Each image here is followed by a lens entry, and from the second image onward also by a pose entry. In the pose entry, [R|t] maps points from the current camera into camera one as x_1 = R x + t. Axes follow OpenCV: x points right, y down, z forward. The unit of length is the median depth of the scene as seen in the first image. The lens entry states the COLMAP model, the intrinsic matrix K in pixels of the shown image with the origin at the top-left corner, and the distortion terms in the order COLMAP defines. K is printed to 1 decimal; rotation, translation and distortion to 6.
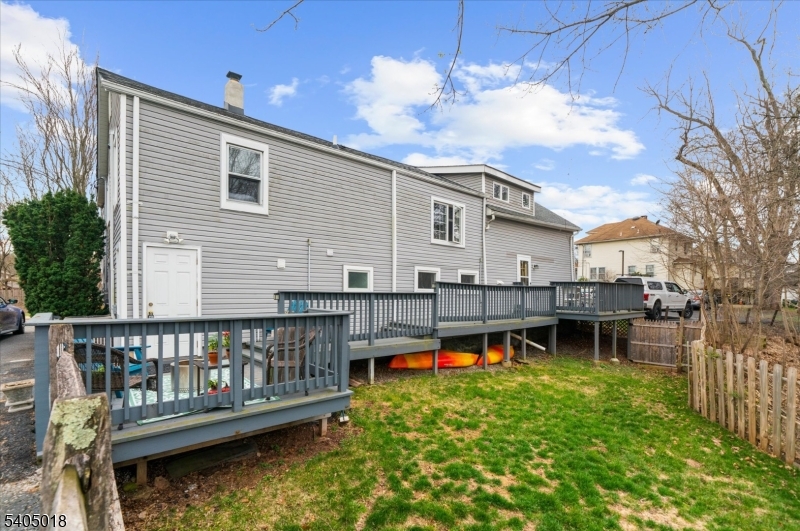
lens RADIAL K [[370.1, 0, 414.4], [0, 370.1, 302.1], [0, 0, 1]] dist [0.001805, 0.000641]
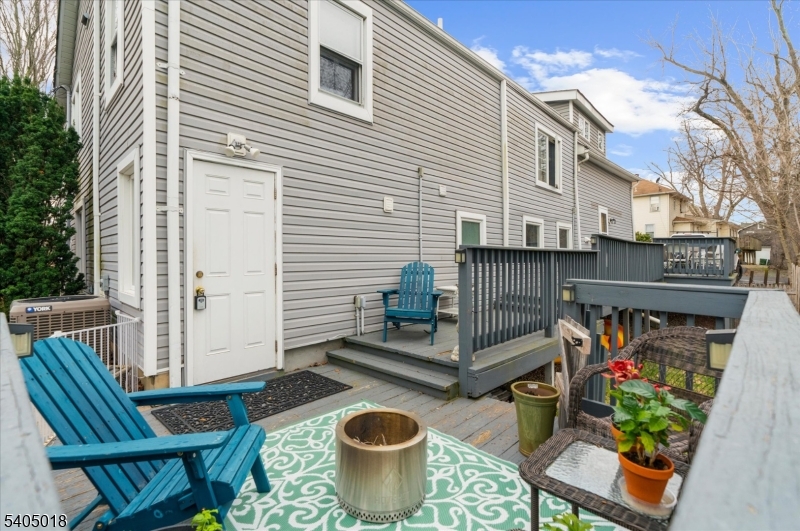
lens RADIAL K [[370.1, 0, 399.2], [0, 370.1, 259.8], [0, 0, 1]] dist [0.001805, 0.000641]
pose [[0.996914, -0.008017, 0.078089, -0.391917], [0.009153, 0.999857, -0.014200, -0.003090], [-0.077964, 0.014871, 0.996845, 0.387335]]
